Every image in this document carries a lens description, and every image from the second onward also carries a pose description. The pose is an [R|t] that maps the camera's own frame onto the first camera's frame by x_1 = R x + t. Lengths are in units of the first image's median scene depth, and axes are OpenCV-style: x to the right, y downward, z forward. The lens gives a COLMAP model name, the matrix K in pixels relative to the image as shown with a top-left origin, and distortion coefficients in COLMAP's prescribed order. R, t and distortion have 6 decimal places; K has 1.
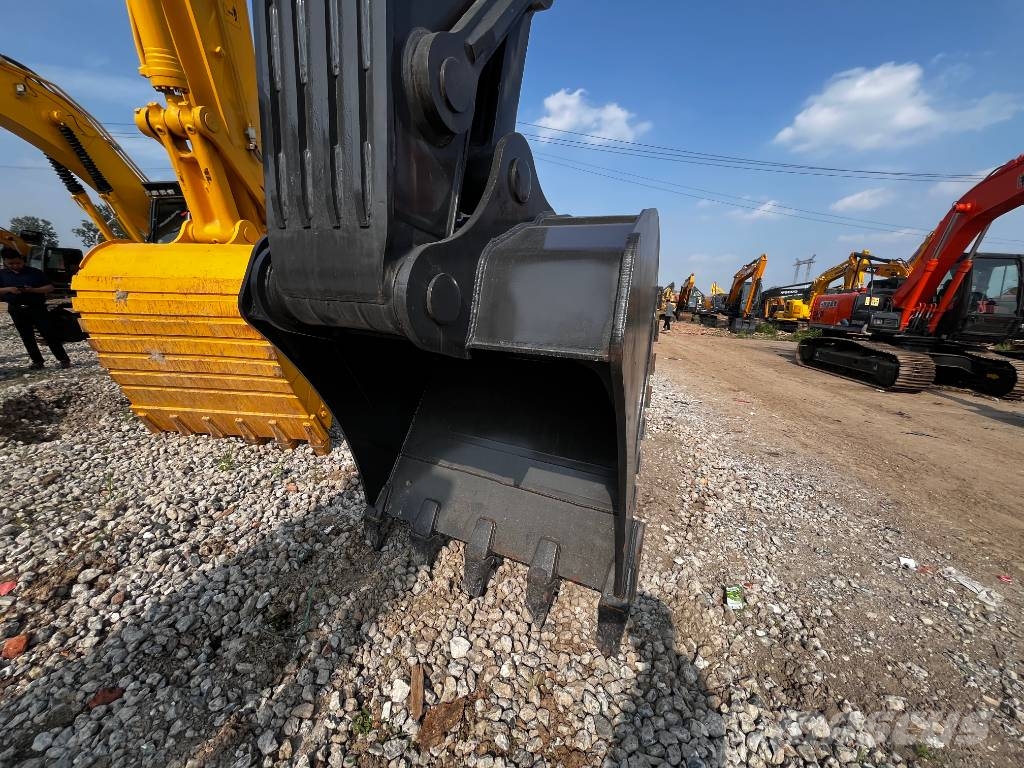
lens RADIAL K [[412.5, 0, 512.9], [0, 412.5, 385.9], [0, 0, 1]] dist [0.000027, 0.000094]
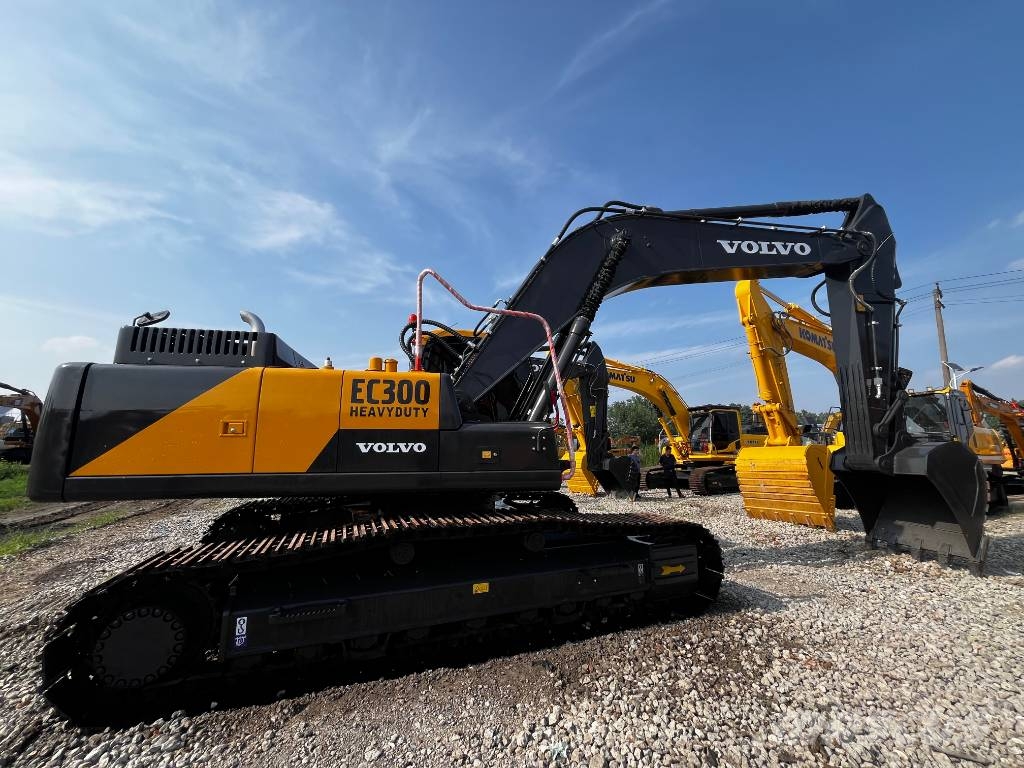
lens RADIAL K [[412.5, 0, 512.9], [0, 412.5, 385.9], [0, 0, 1]] dist [0.000027, 0.000094]
pose [[0.603392, -0.175348, -0.777927, 0.182574], [-0.137636, 0.937985, -0.318182, 0.176726], [0.785477, 0.299060, 0.541839, -0.881731]]
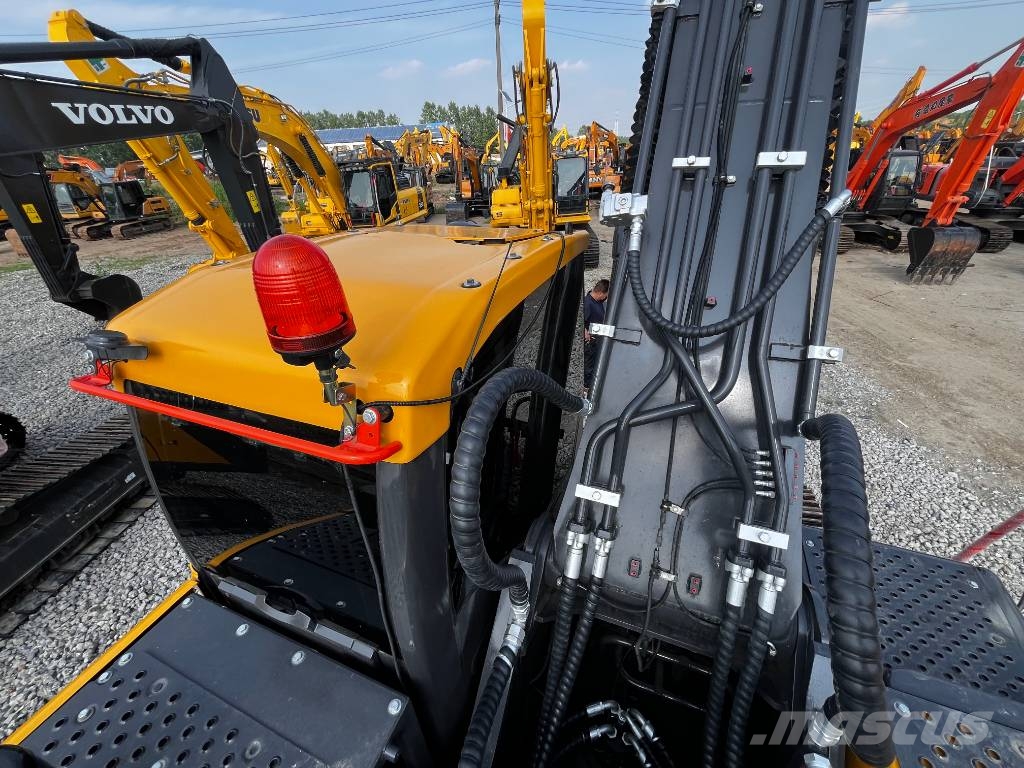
lens RADIAL K [[412.5, 0, 512.9], [0, 412.5, 385.9], [0, 0, 1]] dist [0.000027, 0.000094]
pose [[0.992910, -0.117662, 0.016892, -0.458817], [0.106926, 0.946168, 0.305504, -0.144777], [-0.051929, -0.301531, 0.952041, -0.733082]]
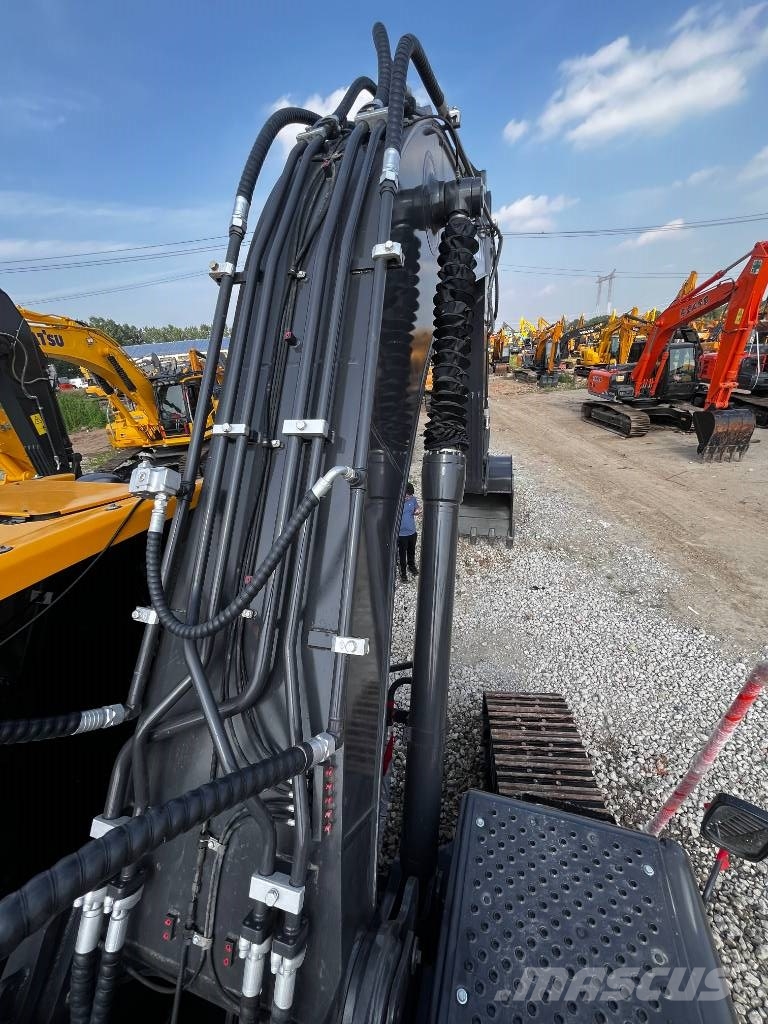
lens RADIAL K [[412.5, 0, 383.7], [0, 412.5, 513.9], [0, 0, 1]] dist [0.000027, 0.000094]
pose [[0.980923, -0.176138, 0.082254, -0.317536], [0.159892, 0.971685, 0.173961, -0.160397], [-0.110566, -0.157490, 0.981311, -0.711150]]
